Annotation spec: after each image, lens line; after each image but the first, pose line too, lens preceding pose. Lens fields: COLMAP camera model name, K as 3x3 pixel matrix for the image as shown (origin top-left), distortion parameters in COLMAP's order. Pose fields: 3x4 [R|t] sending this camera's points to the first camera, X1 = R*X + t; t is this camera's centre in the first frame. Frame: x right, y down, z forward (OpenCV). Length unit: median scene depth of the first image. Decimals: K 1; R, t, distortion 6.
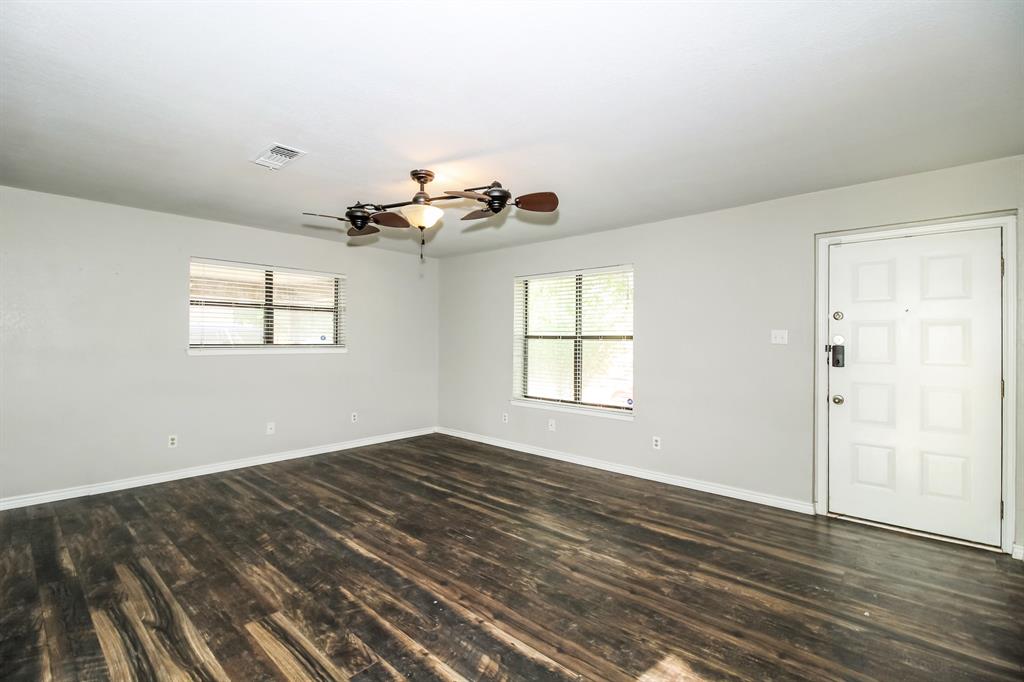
lens RADIAL K [[471.3, 0, 506.8], [0, 471.3, 342.3], [0, 0, 1]] dist [0.021357, -0.001669]
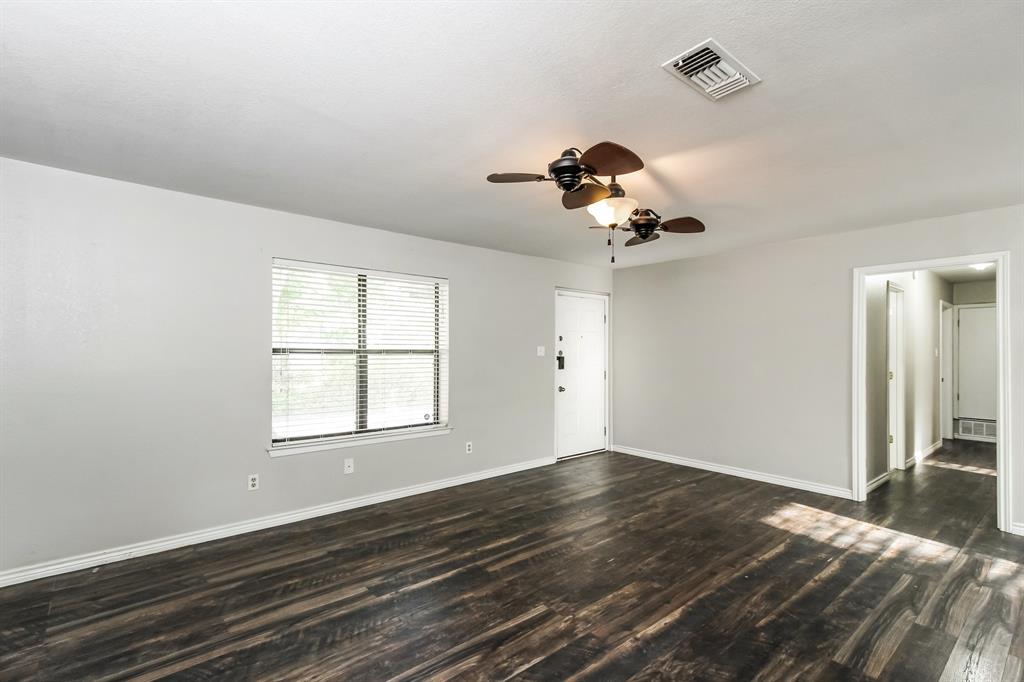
lens RADIAL K [[471.3, 0, 504.5], [0, 471.3, 342.8], [0, 0, 1]] dist [0.021357, -0.001669]
pose [[0.129183, 0.015378, 0.991502, -0.956043], [0.011091, 0.999795, -0.016951, -0.013163], [-0.991559, 0.013186, 0.128986, 0.974492]]
